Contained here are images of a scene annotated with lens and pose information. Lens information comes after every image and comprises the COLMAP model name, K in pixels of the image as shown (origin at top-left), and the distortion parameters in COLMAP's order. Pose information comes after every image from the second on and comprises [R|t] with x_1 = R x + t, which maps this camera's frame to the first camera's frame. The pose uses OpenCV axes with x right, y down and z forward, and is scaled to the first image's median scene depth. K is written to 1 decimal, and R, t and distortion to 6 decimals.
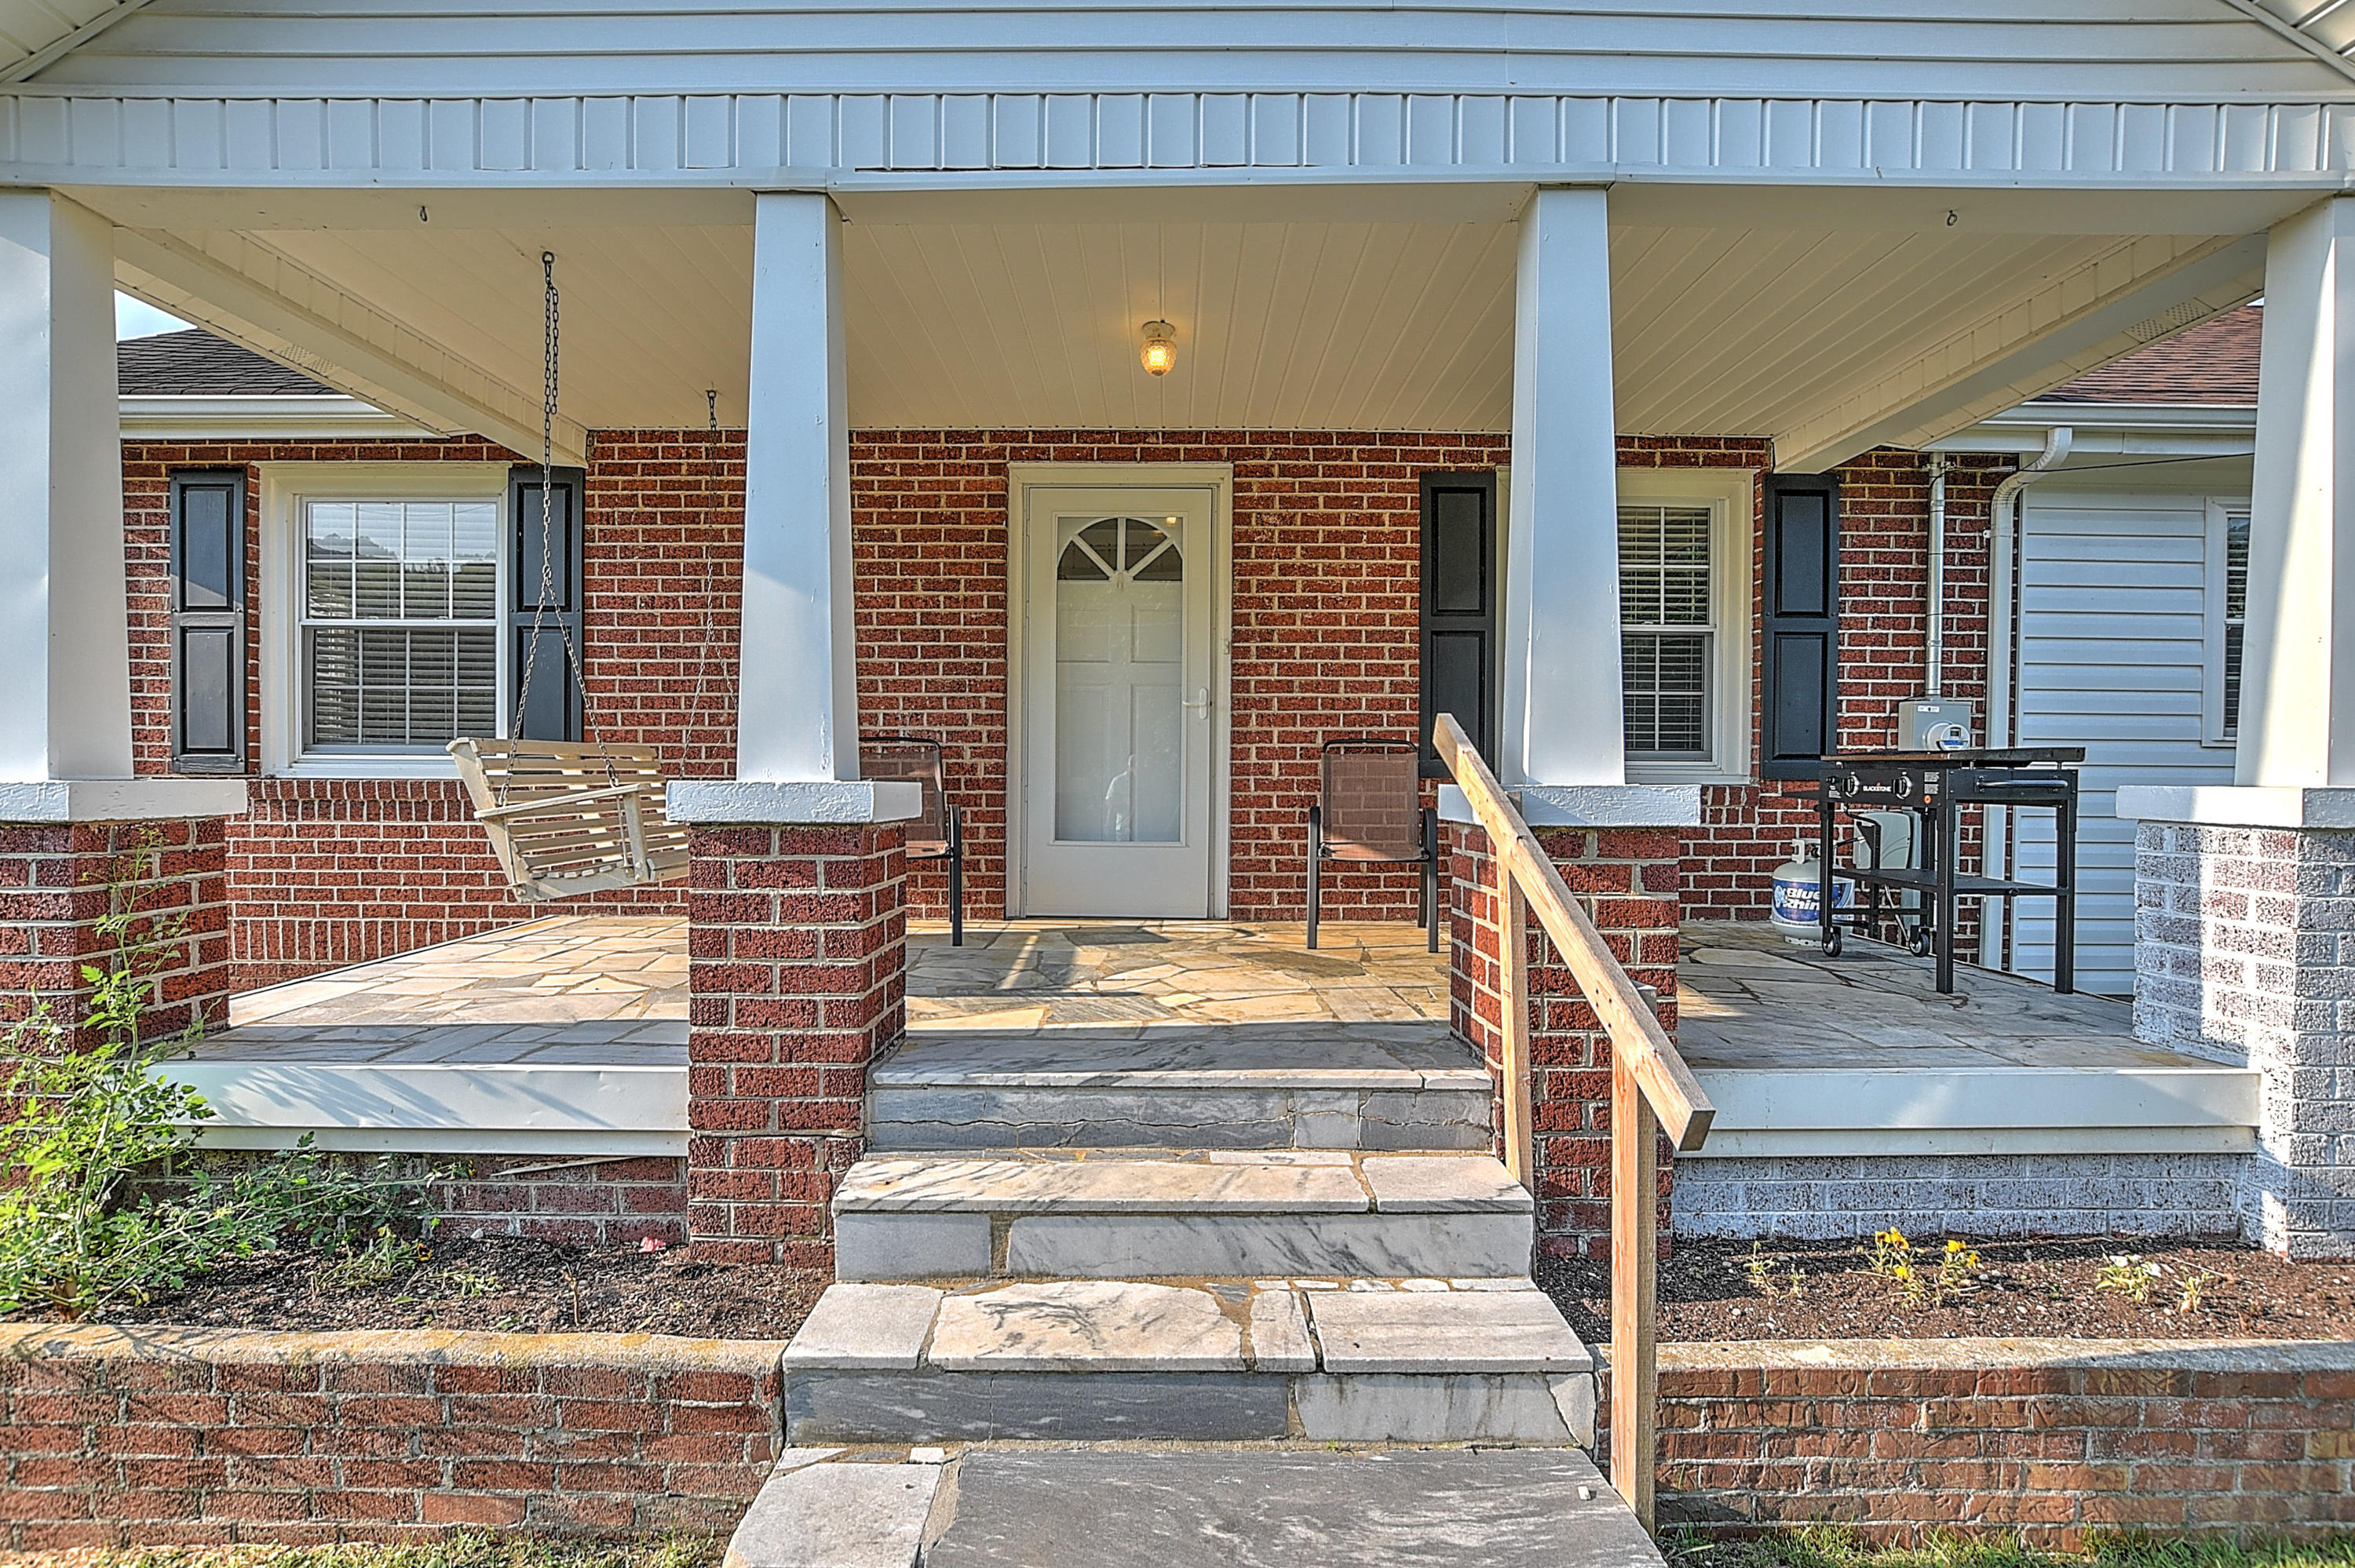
lens RADIAL K [[1050.8, 0, 1167.5], [0, 1050.8, 787.8], [0, 0, 1]] dist [-0.023125, 0.004059]
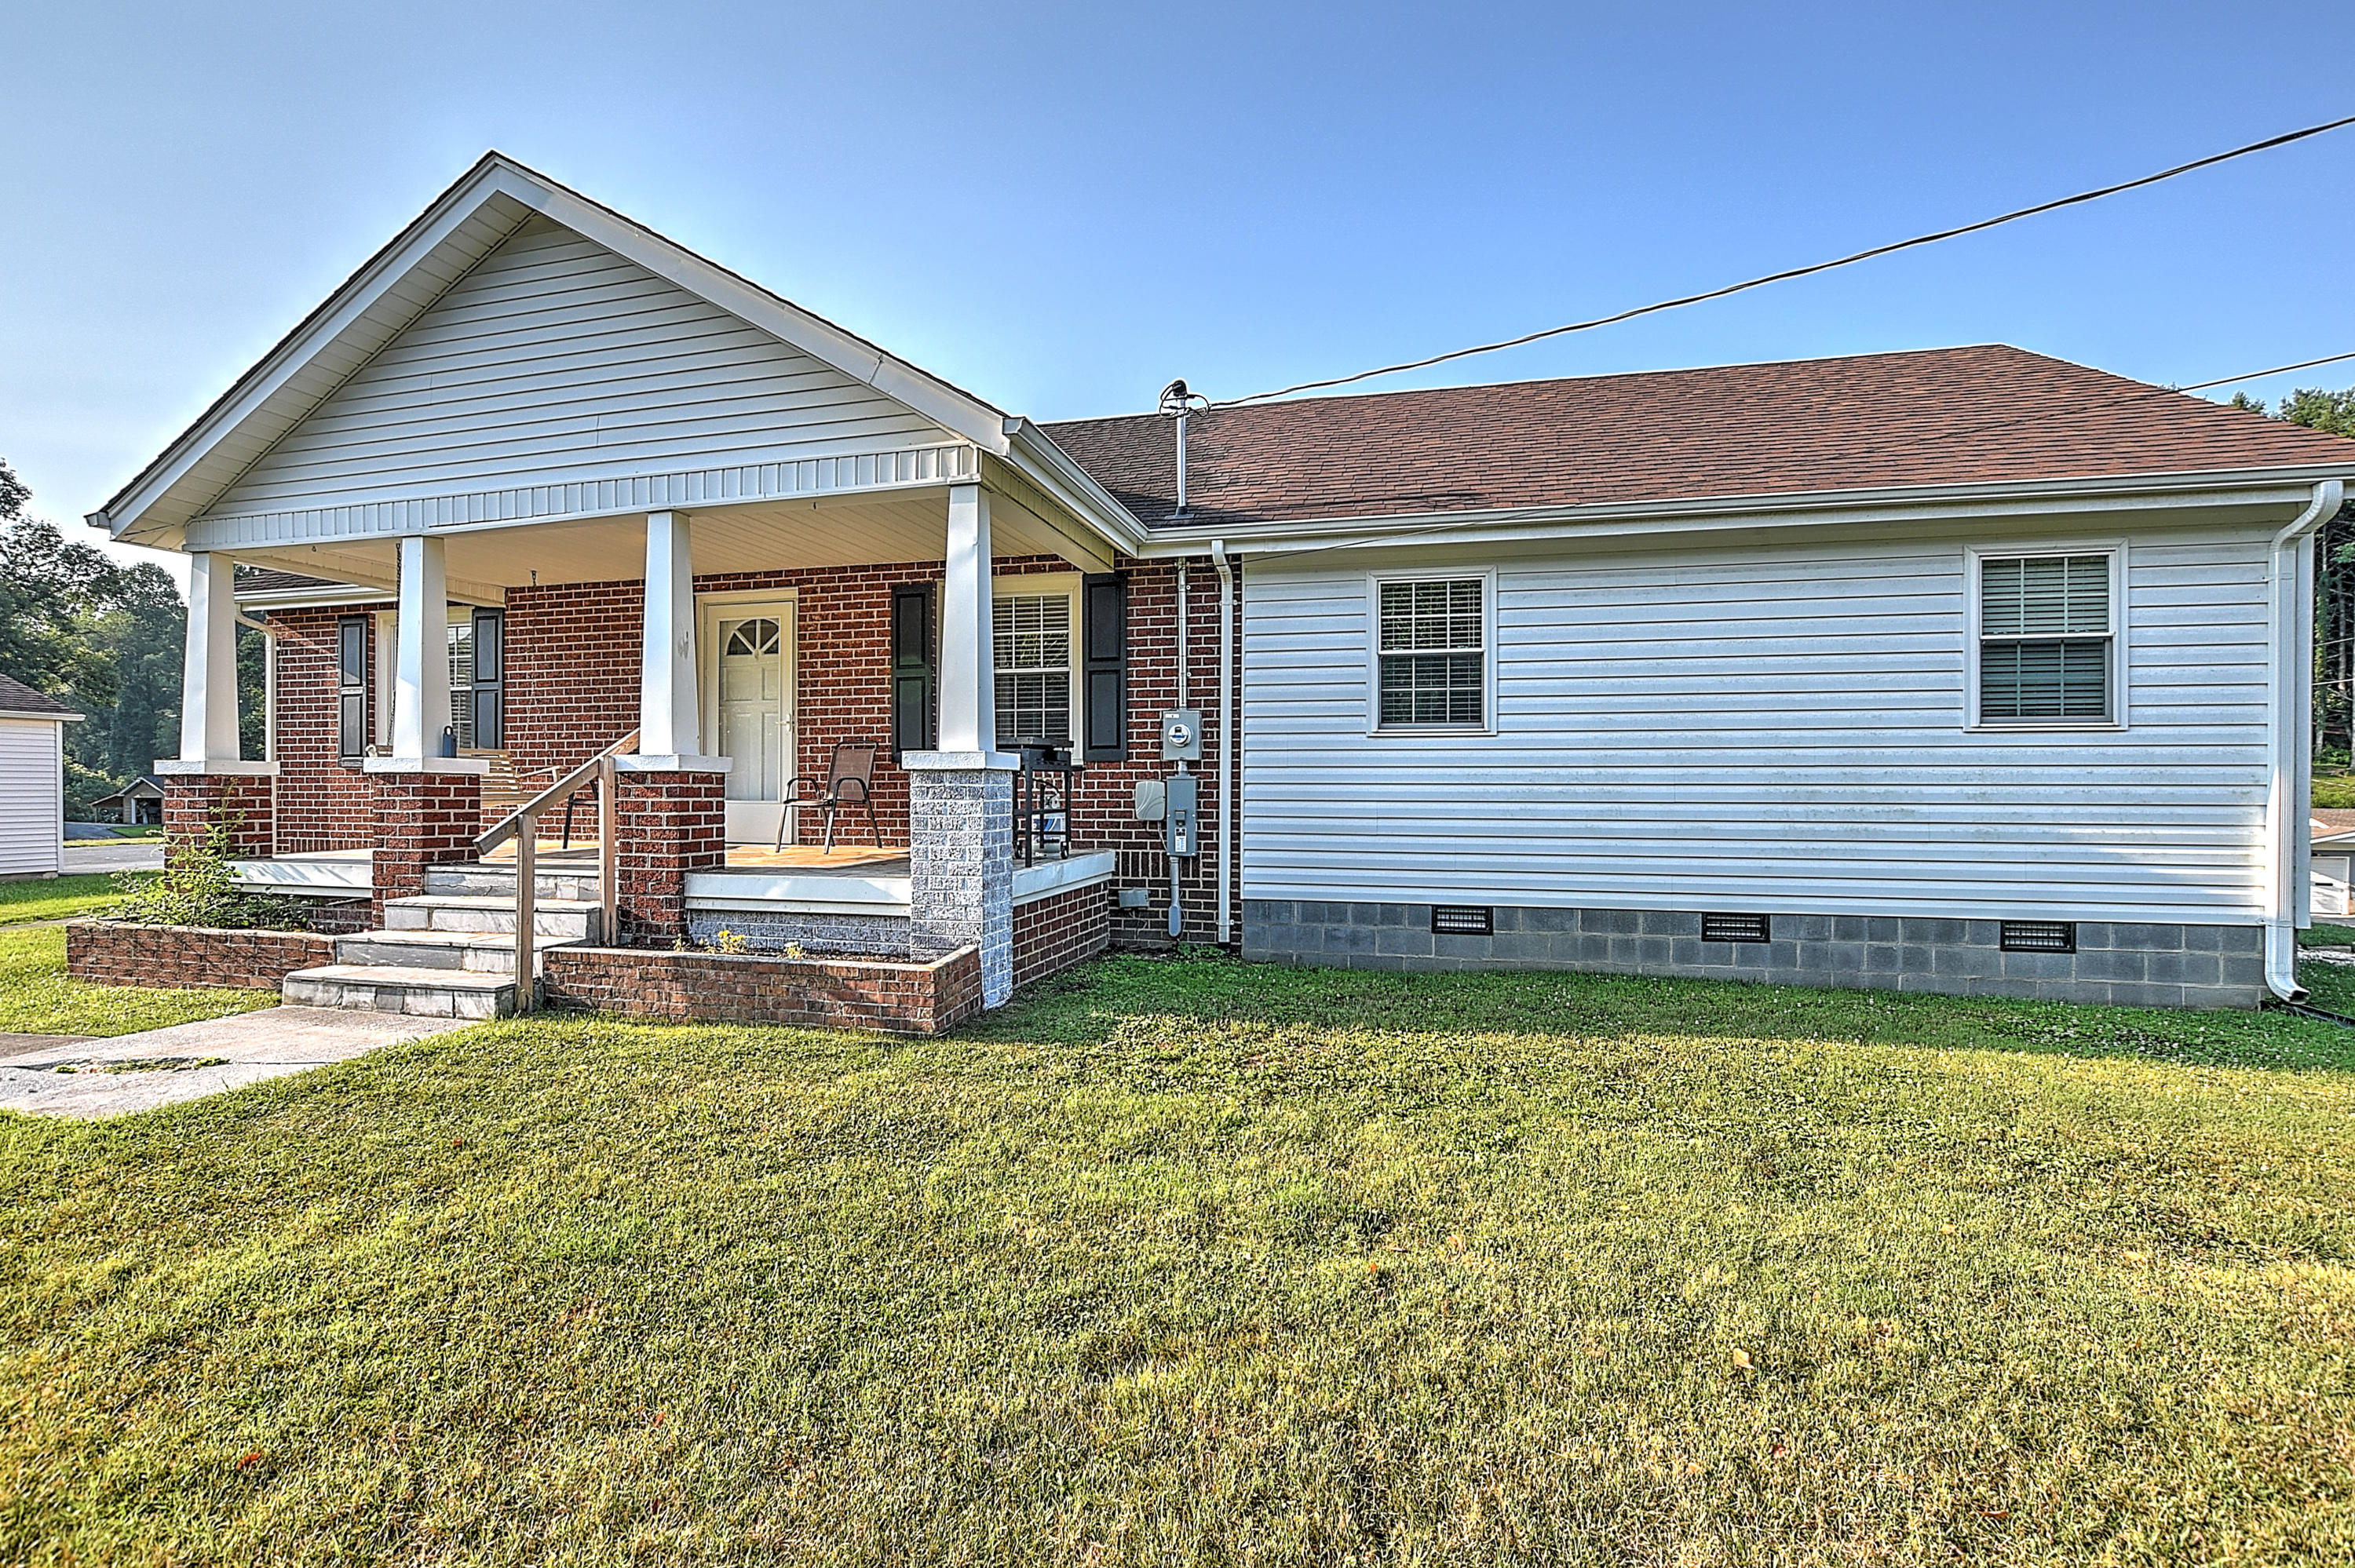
lens RADIAL K [[1050.8, 0, 1178.0], [0, 1050.8, 784.9], [0, 0, 1]] dist [-0.023125, 0.004059]
pose [[0.968614, -0.005838, -0.248502, 1.124479], [0.001463, 0.999841, -0.017789, 0.057831], [0.248567, 0.016867, 0.968468, -0.551305]]
